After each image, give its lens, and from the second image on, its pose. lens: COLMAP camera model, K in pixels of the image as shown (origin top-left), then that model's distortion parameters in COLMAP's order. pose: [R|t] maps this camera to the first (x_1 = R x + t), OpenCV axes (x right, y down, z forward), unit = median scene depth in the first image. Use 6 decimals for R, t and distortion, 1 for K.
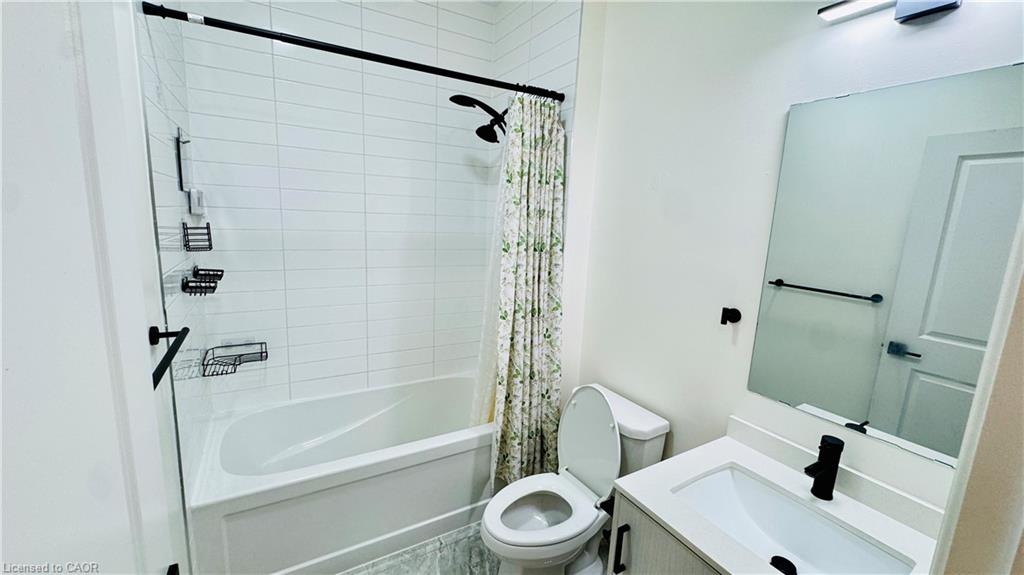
lens RADIAL K [[411.4, 0, 512.9], [0, 411.4, 287.5], [0, 0, 1]] dist [-0.007426, 0.000470]
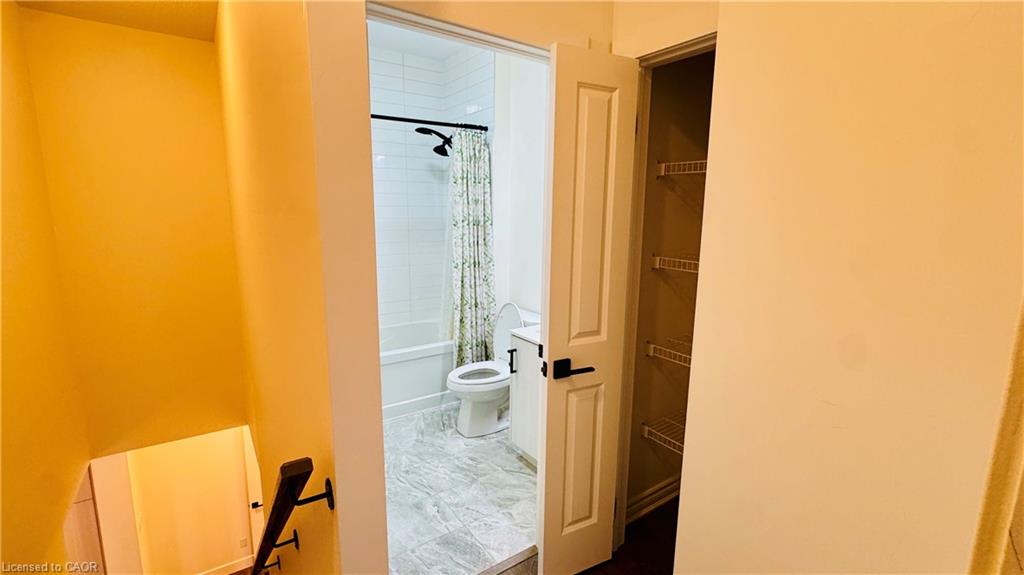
lens RADIAL K [[411.4, 0, 509.7], [0, 411.4, 286.4], [0, 0, 1]] dist [-0.007426, 0.000470]
pose [[0.996065, -0.045309, 0.076165, 0.058476], [0.043578, 0.998756, 0.024233, 0.113833], [-0.077168, -0.020819, 0.996801, -0.602131]]
